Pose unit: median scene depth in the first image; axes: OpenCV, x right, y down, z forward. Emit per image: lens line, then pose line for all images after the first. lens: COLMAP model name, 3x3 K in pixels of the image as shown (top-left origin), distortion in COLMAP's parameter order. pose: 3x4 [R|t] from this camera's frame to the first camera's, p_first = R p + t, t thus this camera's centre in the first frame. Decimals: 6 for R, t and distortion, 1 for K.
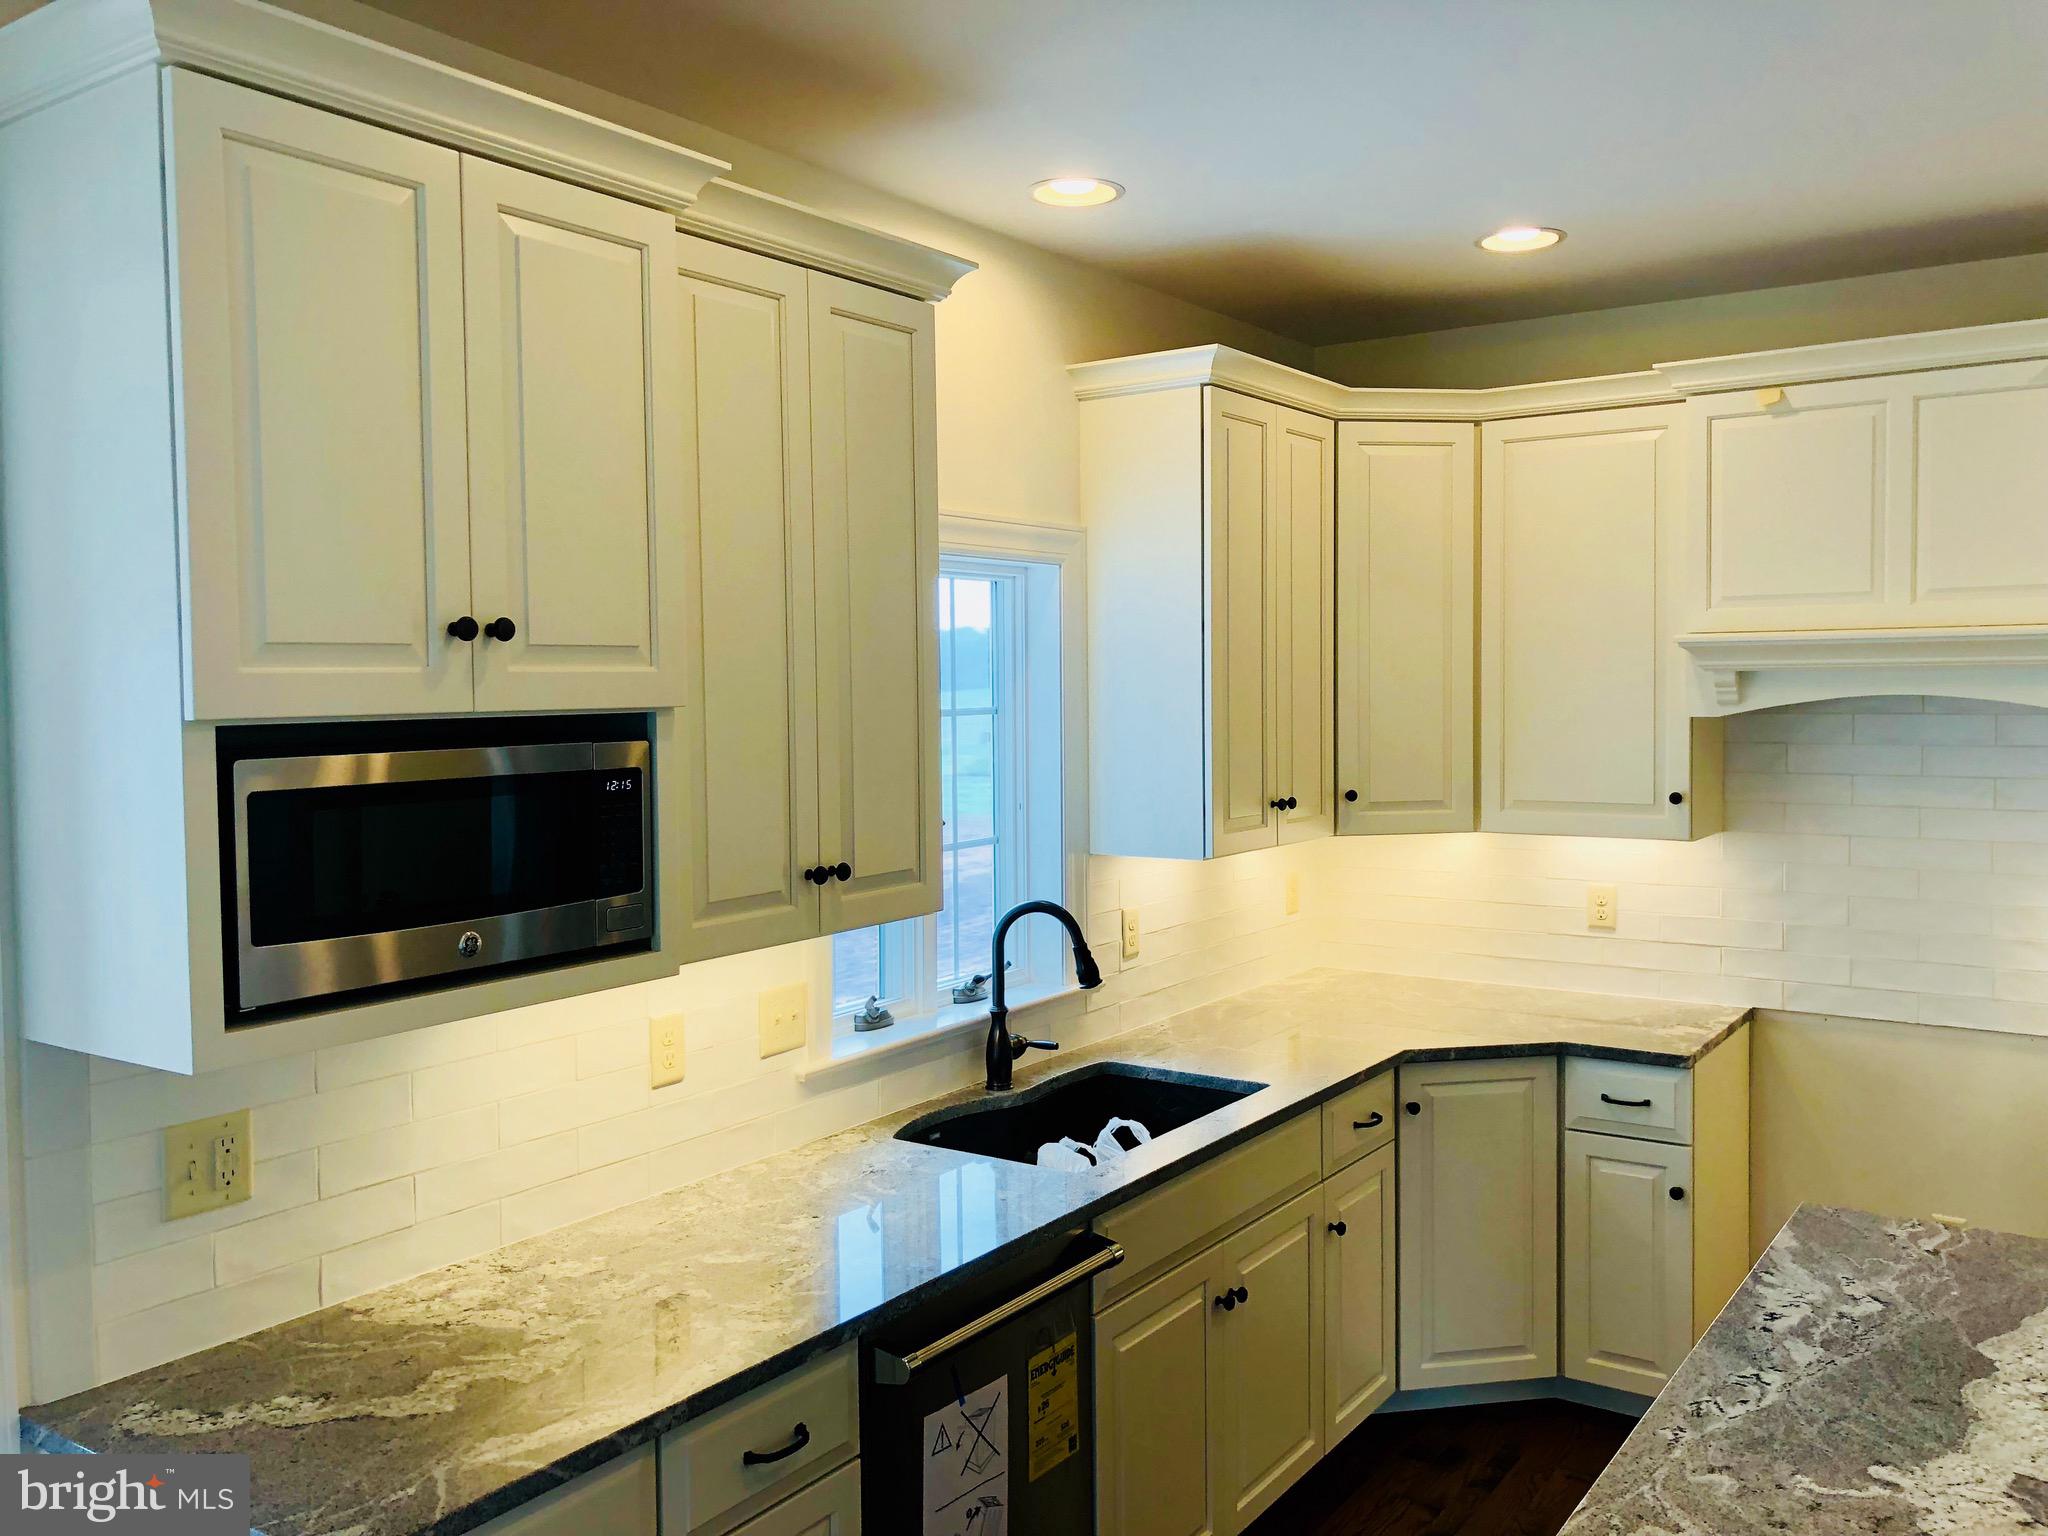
lens RADIAL K [[1671.4, 0, 1027.5], [0, 1671.4, 750.4], [0, 0, 1]] dist [0.011102, 0.002008]
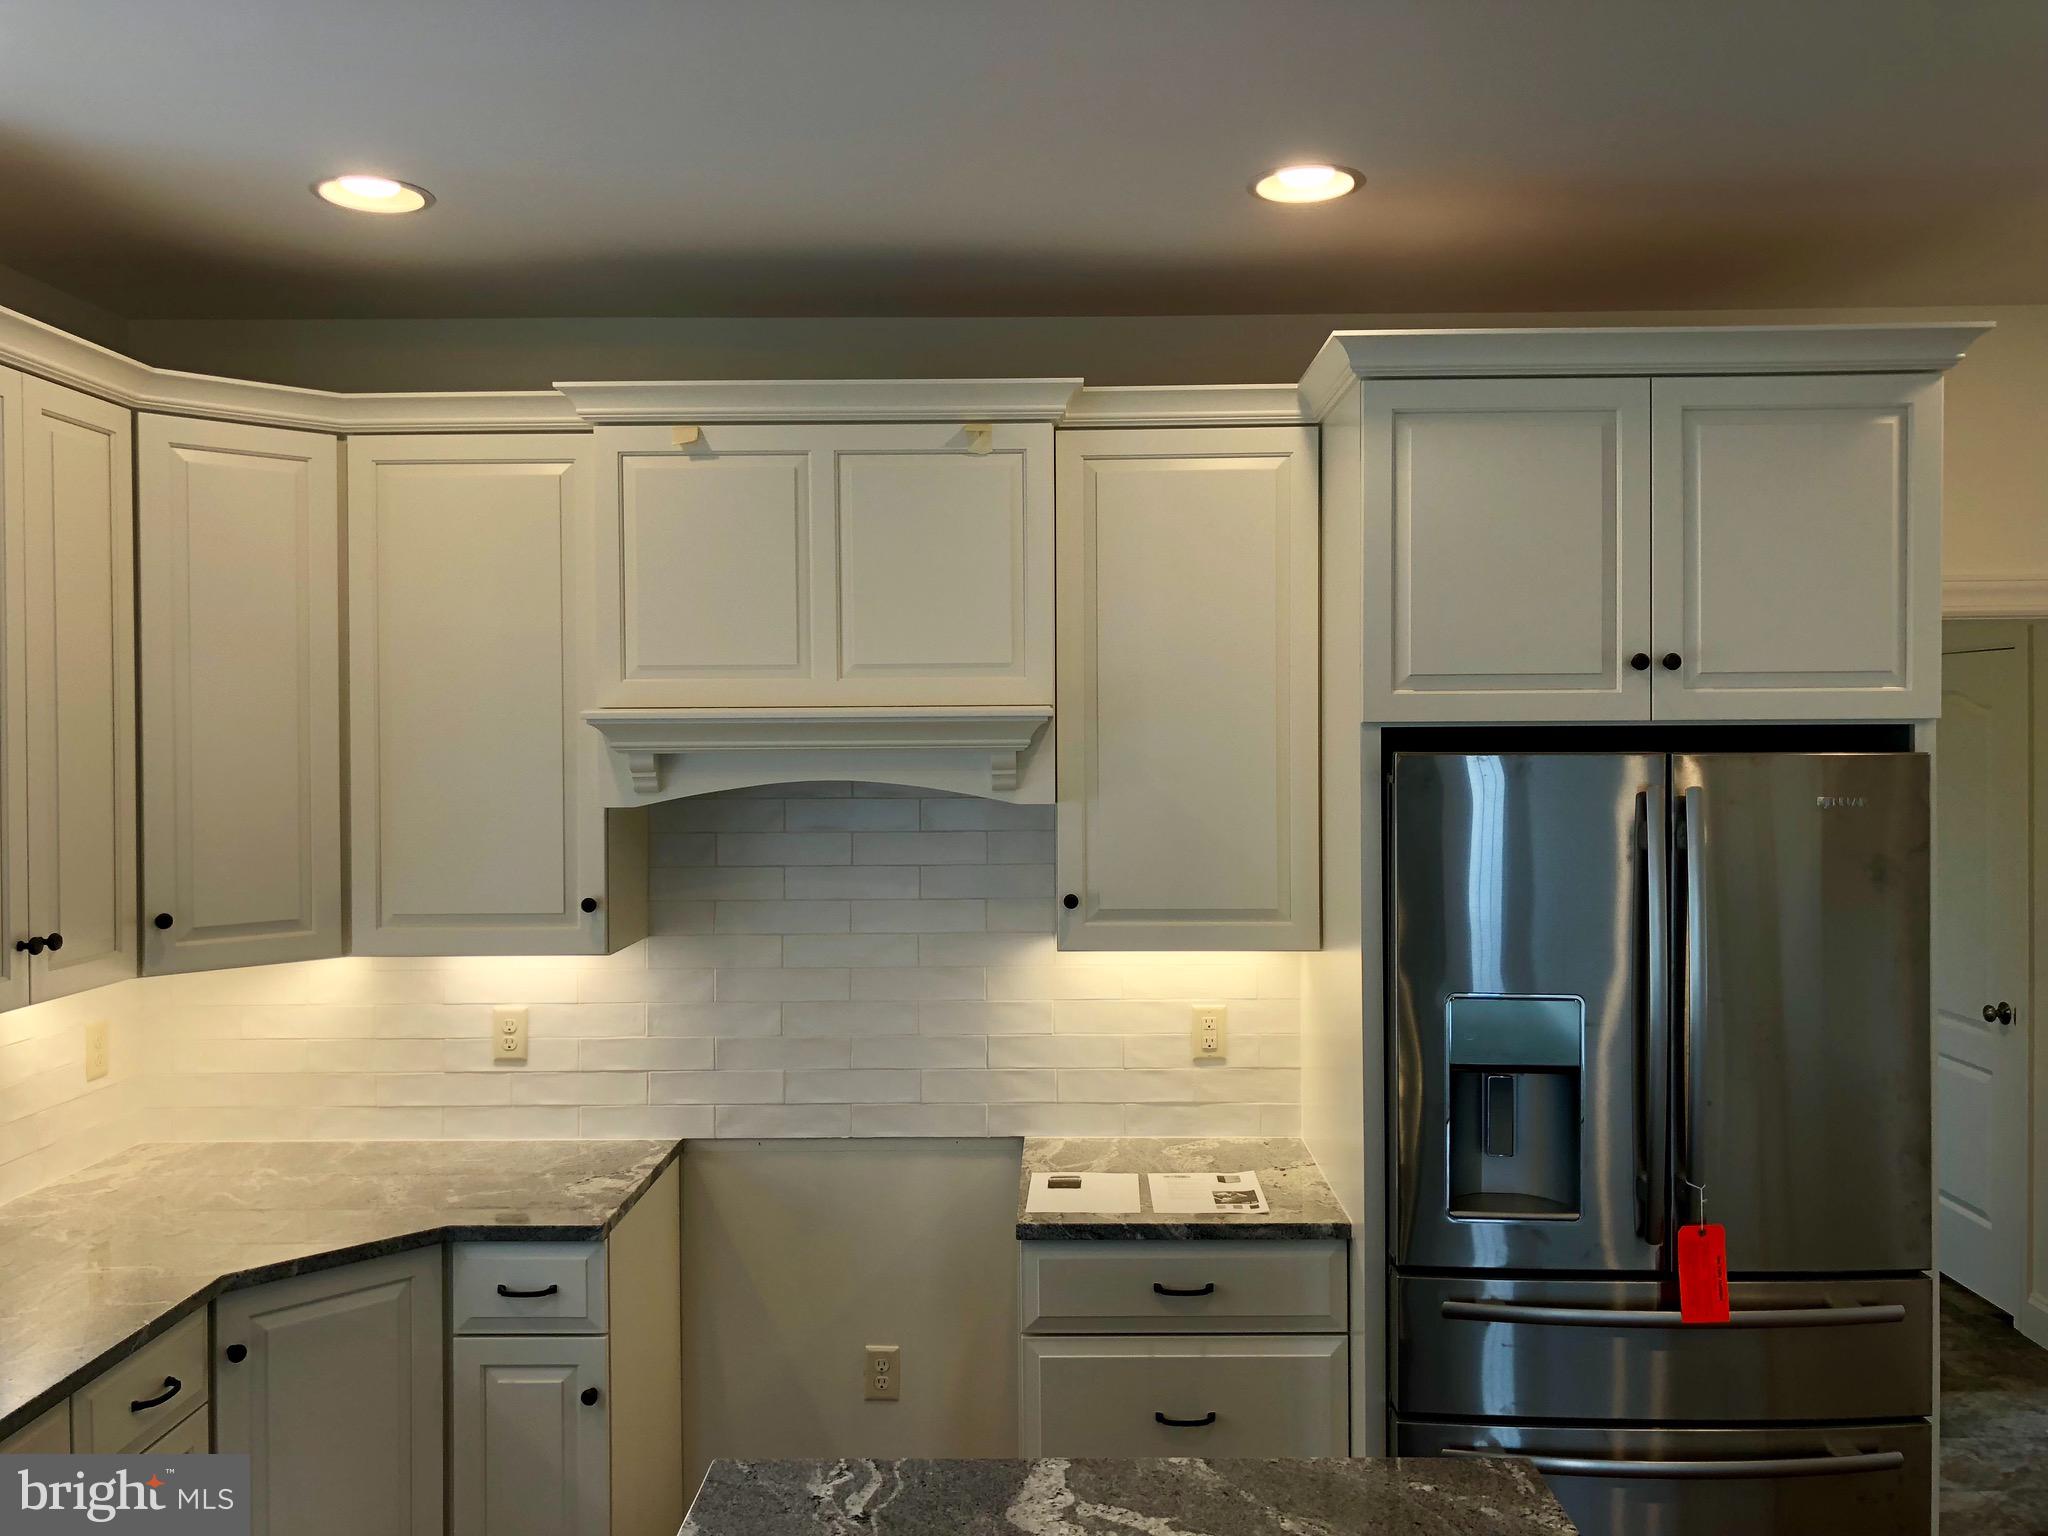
lens RADIAL K [[1671.4, 0, 1027.5], [0, 1671.4, 750.4], [0, 0, 1]] dist [0.011102, 0.002008]
pose [[0.830754, 0.000982, 0.556639, 0.164329], [0.019216, 0.999352, -0.030441, -0.029395], [-0.556308, 0.035986, 0.830197, 0.289668]]
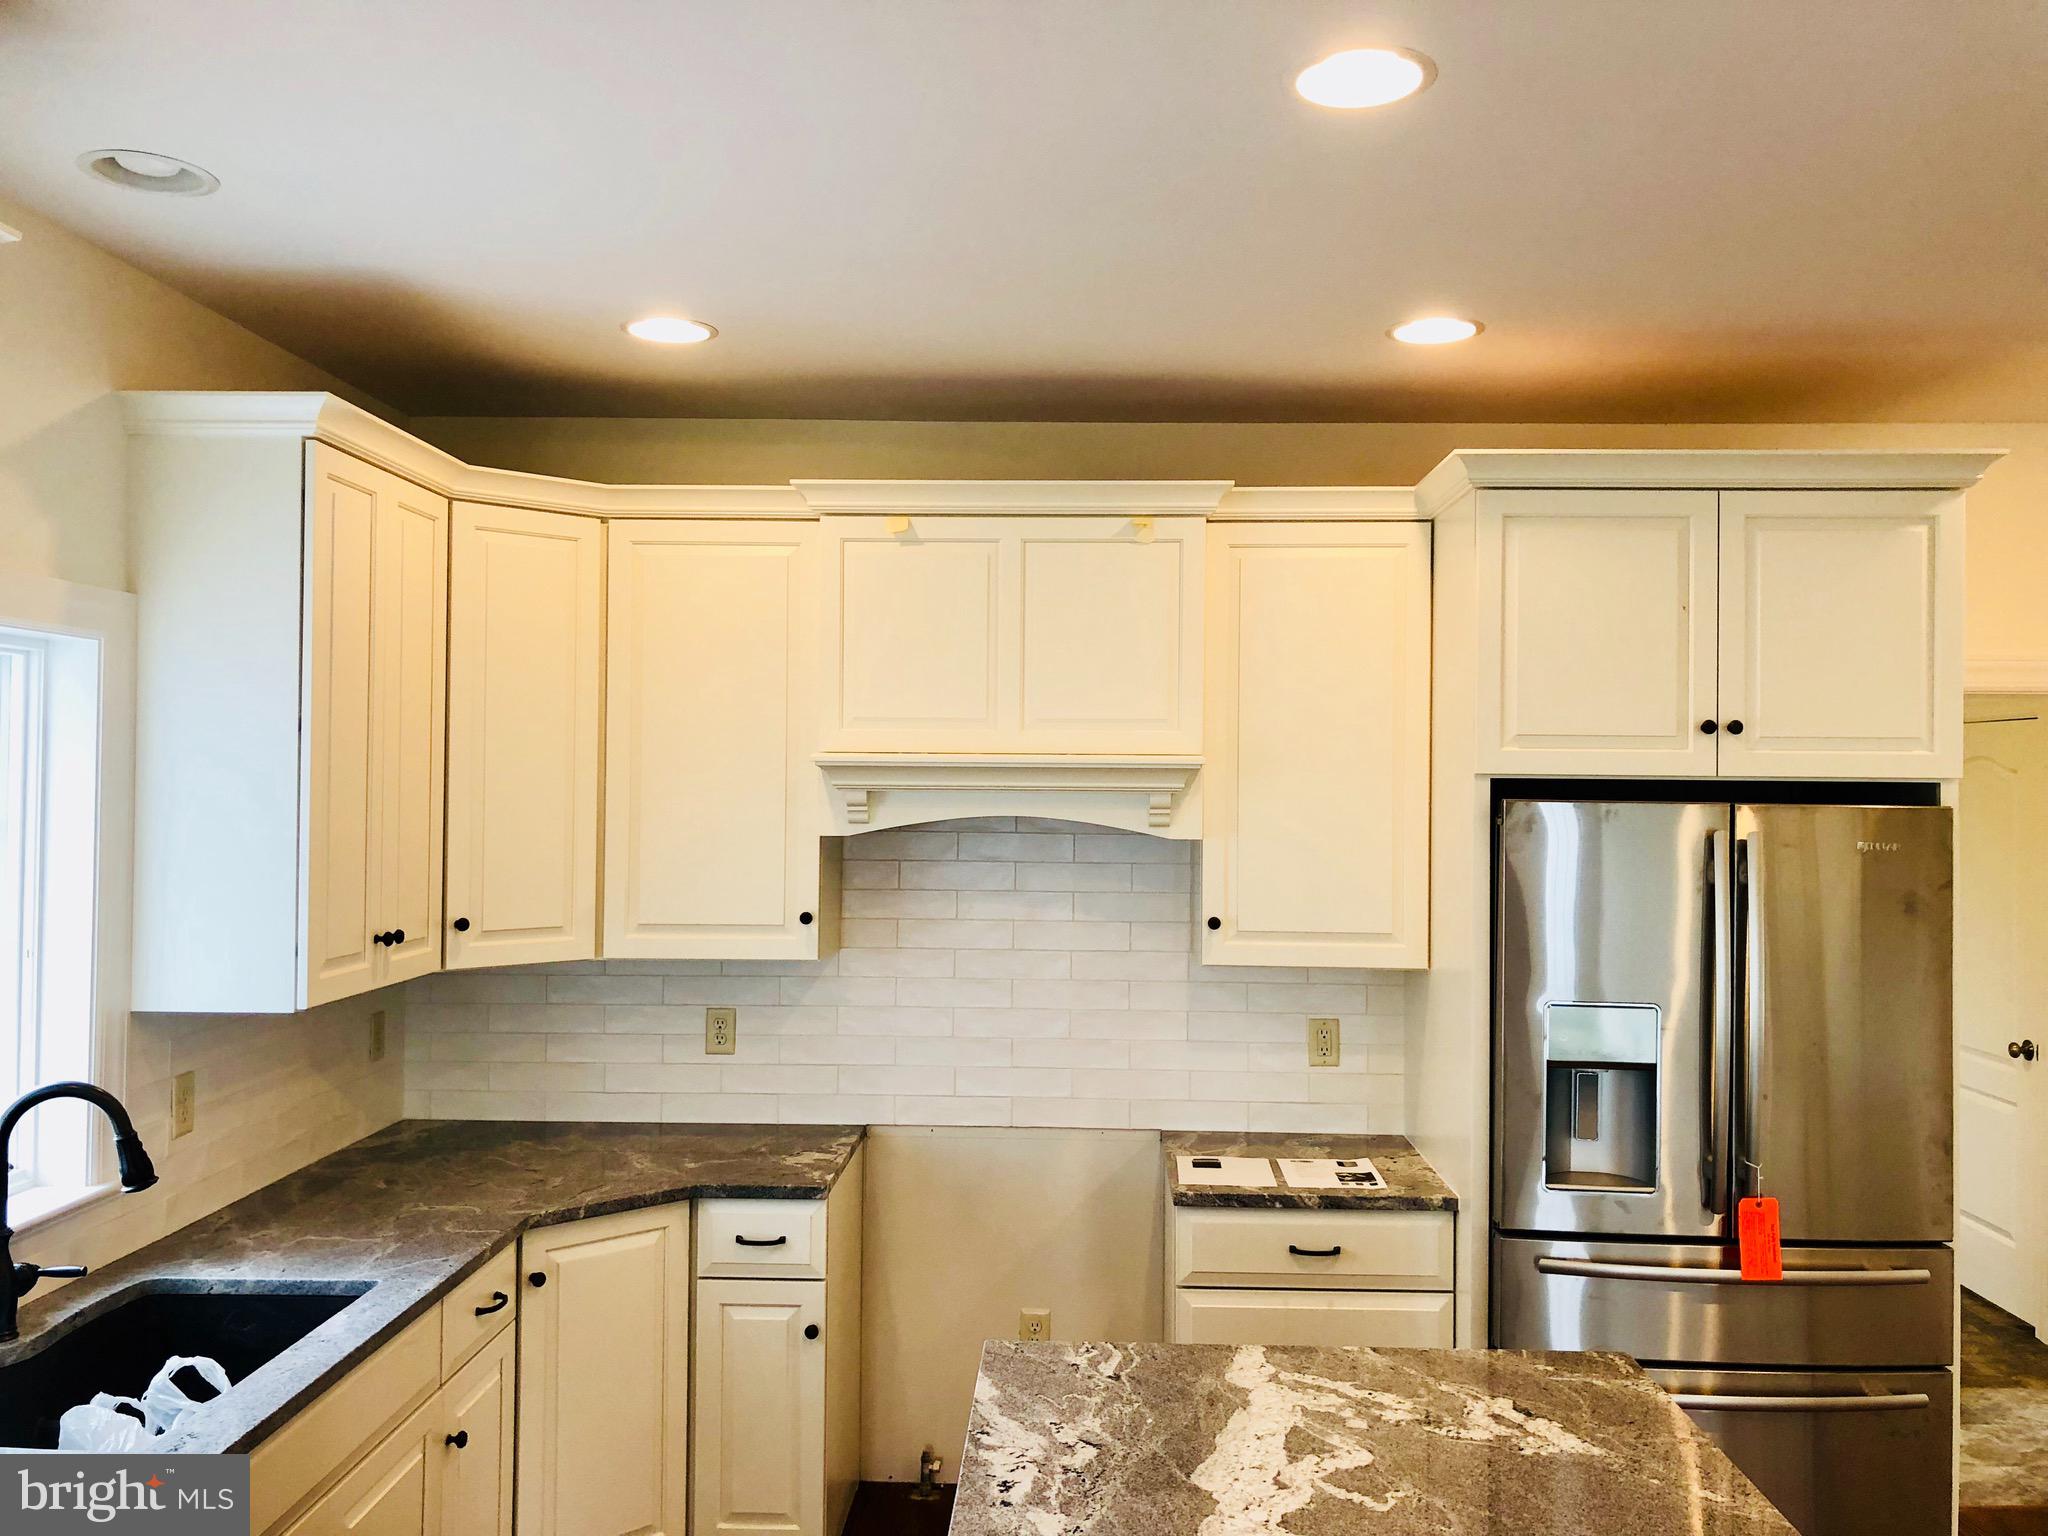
lens RADIAL K [[1674.5, 0, 1025.7], [0, 1674.5, 762.9], [0, 0, 1]] dist [0.009207, 0.002811]
pose [[0.840753, 0.026361, 0.540777, -0.058428], [0.003078, 0.998565, -0.053463, -0.015691], [-0.541410, 0.046614, 0.839465, 0.158651]]
